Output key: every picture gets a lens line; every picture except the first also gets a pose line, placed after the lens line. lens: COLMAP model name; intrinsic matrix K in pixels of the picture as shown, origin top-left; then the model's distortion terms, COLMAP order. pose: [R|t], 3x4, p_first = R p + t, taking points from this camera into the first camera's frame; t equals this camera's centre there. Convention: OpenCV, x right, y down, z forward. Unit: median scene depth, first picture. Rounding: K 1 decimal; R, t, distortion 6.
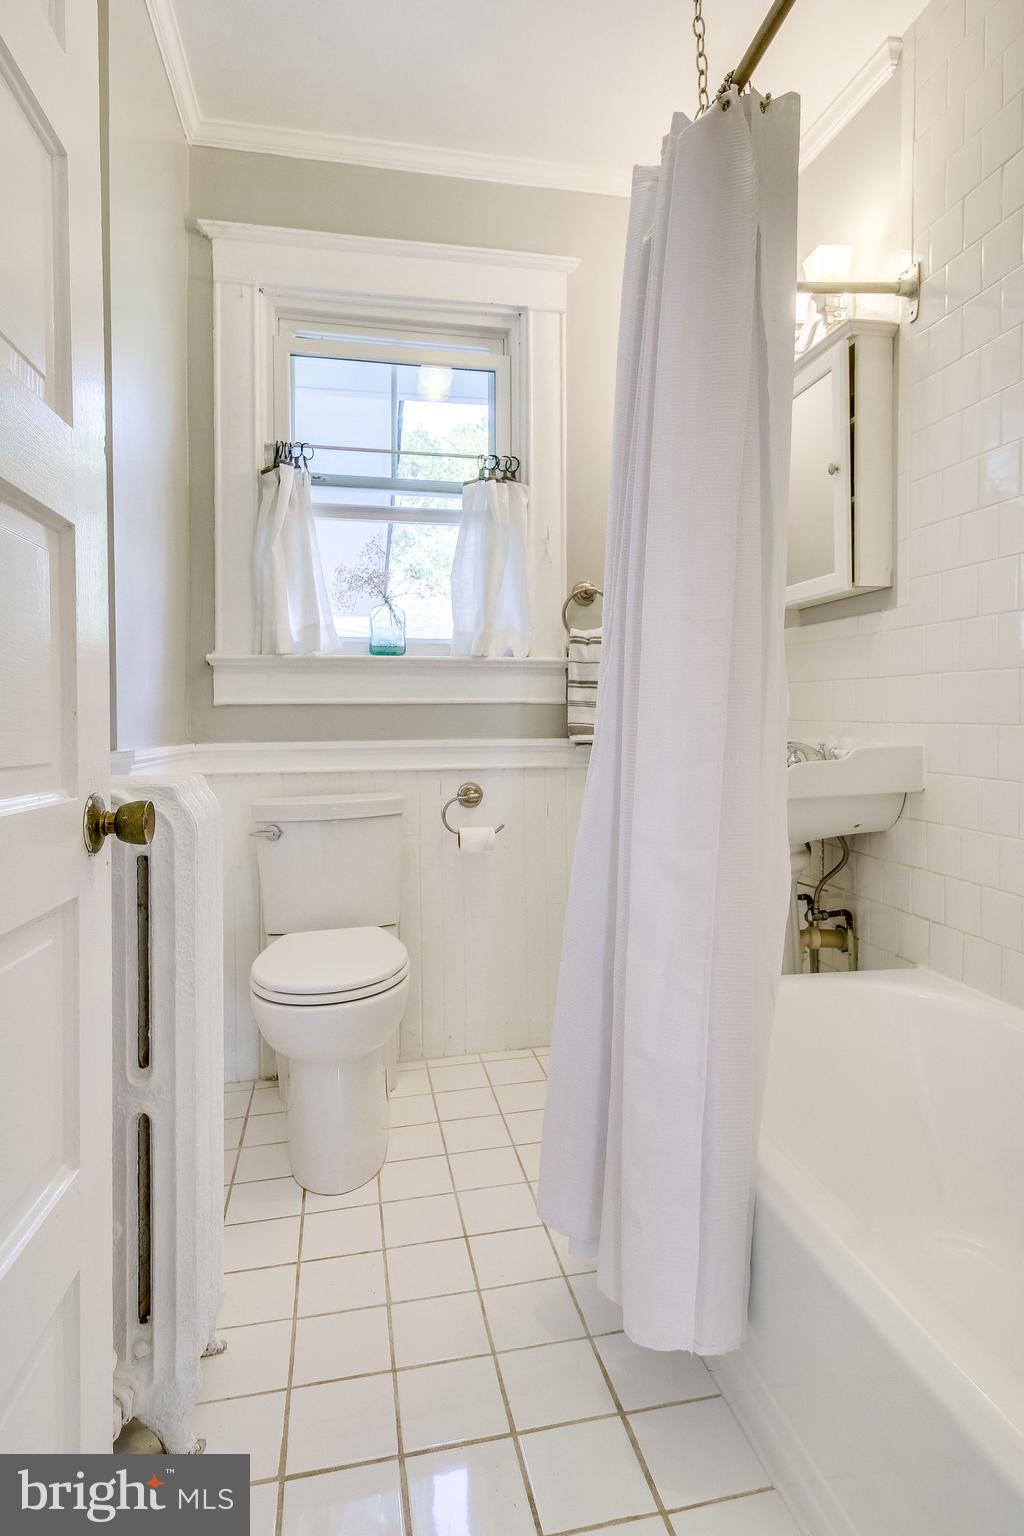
lens RADIAL K [[821.1, 0, 512.0], [0, 821.1, 768.0], [0, 0, 1]] dist [-0.003334, -0.000194]
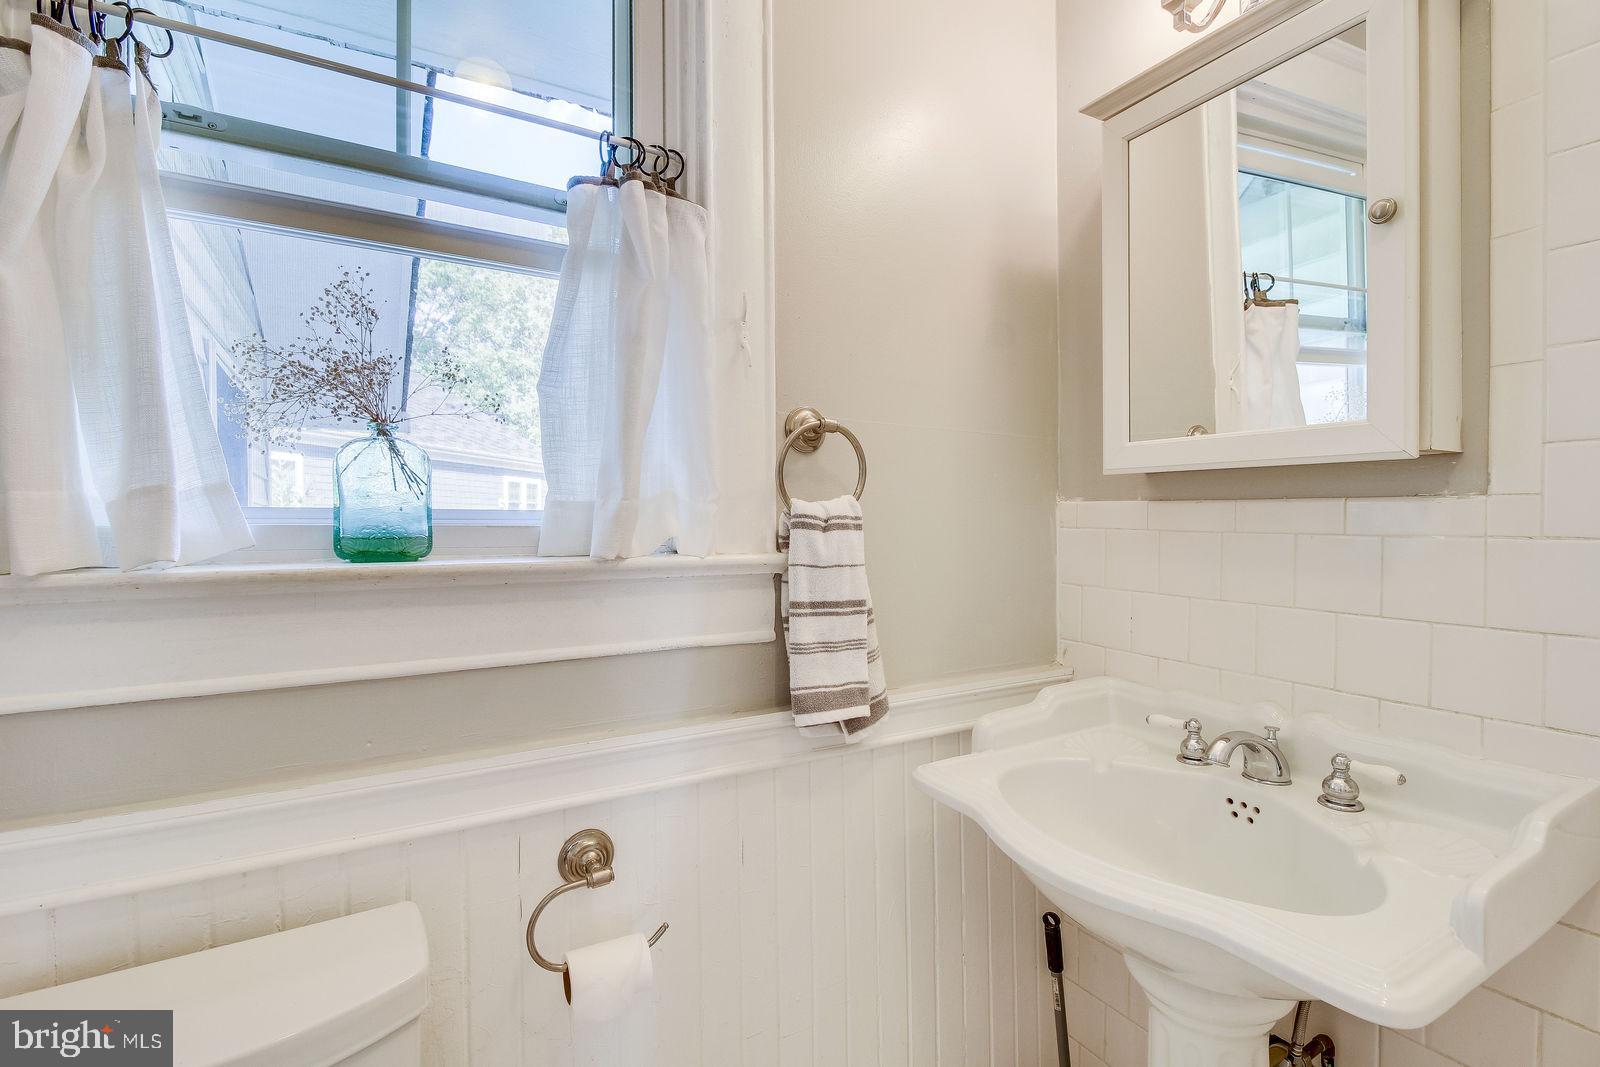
lens RADIAL K [[761.1, 0, 800.0], [0, 761.1, 533.5], [0, 0, 1]] dist [-0.000156, -0.000984]
pose [[0.939593, -0.004317, 0.342266, -0.084636], [0.021604, 0.998675, -0.046713, -0.126996], [-0.341611, 0.051285, 0.938441, 0.561692]]
